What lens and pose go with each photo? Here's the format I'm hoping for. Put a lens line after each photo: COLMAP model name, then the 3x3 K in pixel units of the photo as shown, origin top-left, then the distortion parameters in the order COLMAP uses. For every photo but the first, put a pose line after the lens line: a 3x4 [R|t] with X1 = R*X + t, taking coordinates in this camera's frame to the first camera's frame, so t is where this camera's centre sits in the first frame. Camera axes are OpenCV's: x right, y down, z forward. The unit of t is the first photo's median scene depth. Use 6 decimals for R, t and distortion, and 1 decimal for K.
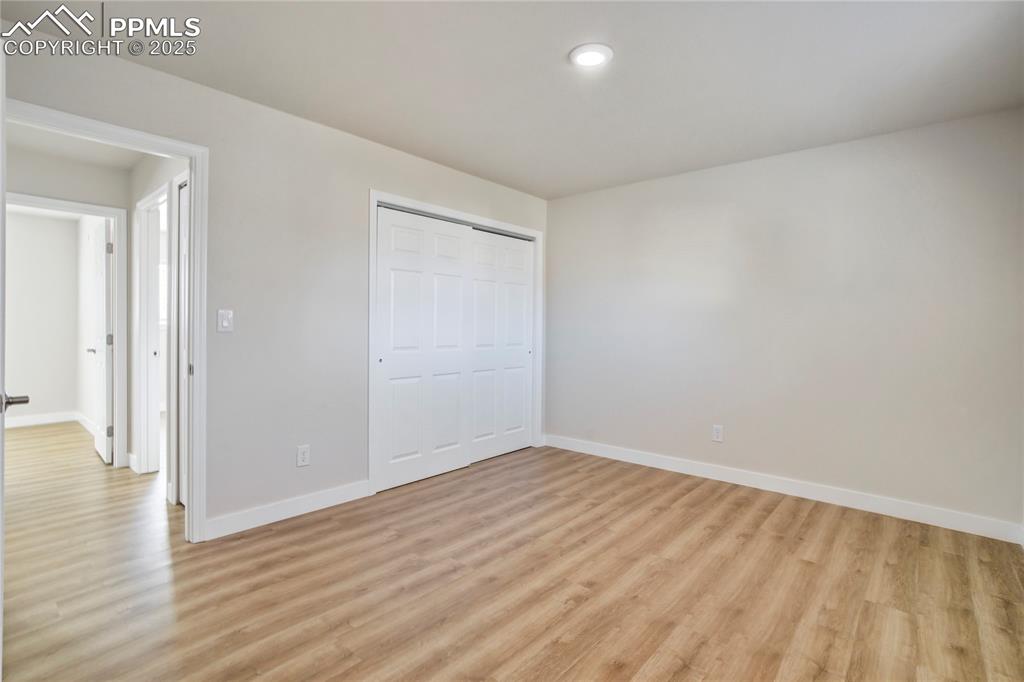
lens RADIAL K [[481.9, 0, 516.0], [0, 481.9, 334.8], [0, 0, 1]] dist [-0.044563, 0.024763]
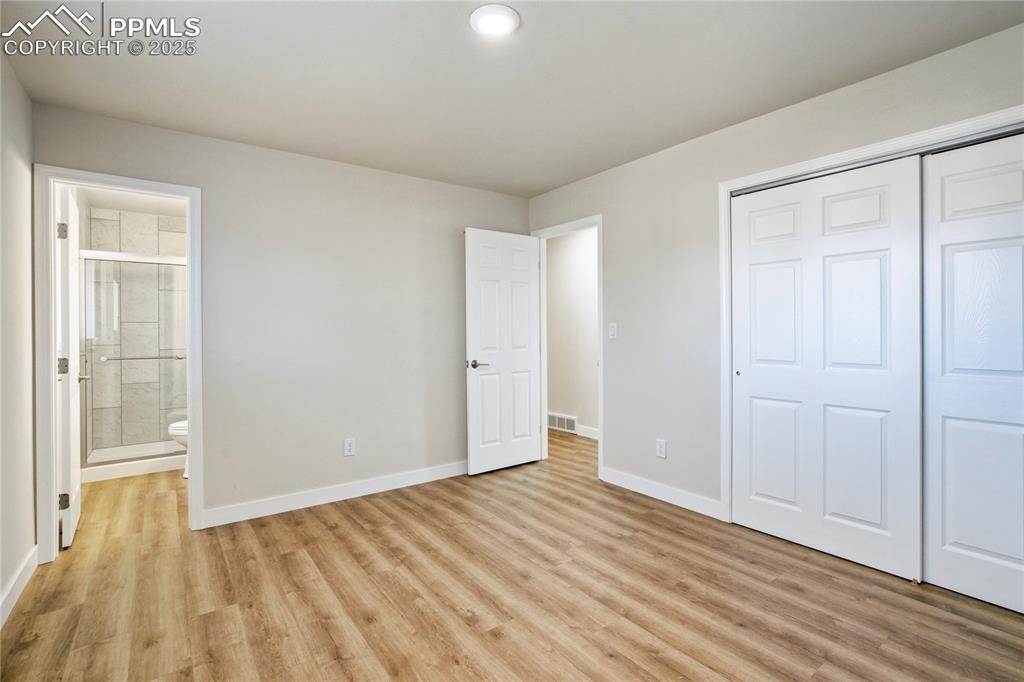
lens RADIAL K [[474.7, 0, 516.1], [0, 474.7, 340.3], [0, 0, 1]] dist [-0.043118, 0.023302]
pose [[-0.206337, 0.009351, -0.978436, 0.828558], [-0.011937, 0.999856, 0.012073, -0.015271], [0.978408, 0.014171, -0.206195, 1.025673]]
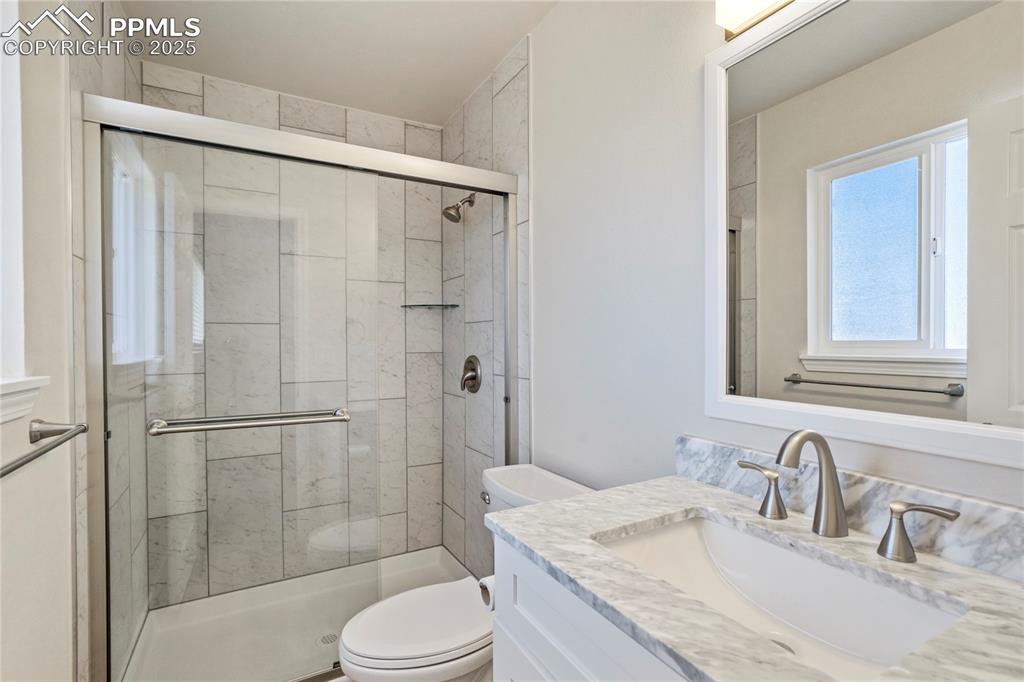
lens RADIAL K [[474.7, 0, 516.1], [0, 474.7, 340.3], [0, 0, 1]] dist [-0.043118, 0.023302]
pose [[-0.315154, -0.000509, -0.949041, 0.570799], [-0.005362, 0.999985, 0.001245, -0.017417], [0.949026, 0.005481, -0.315152, 0.691359]]
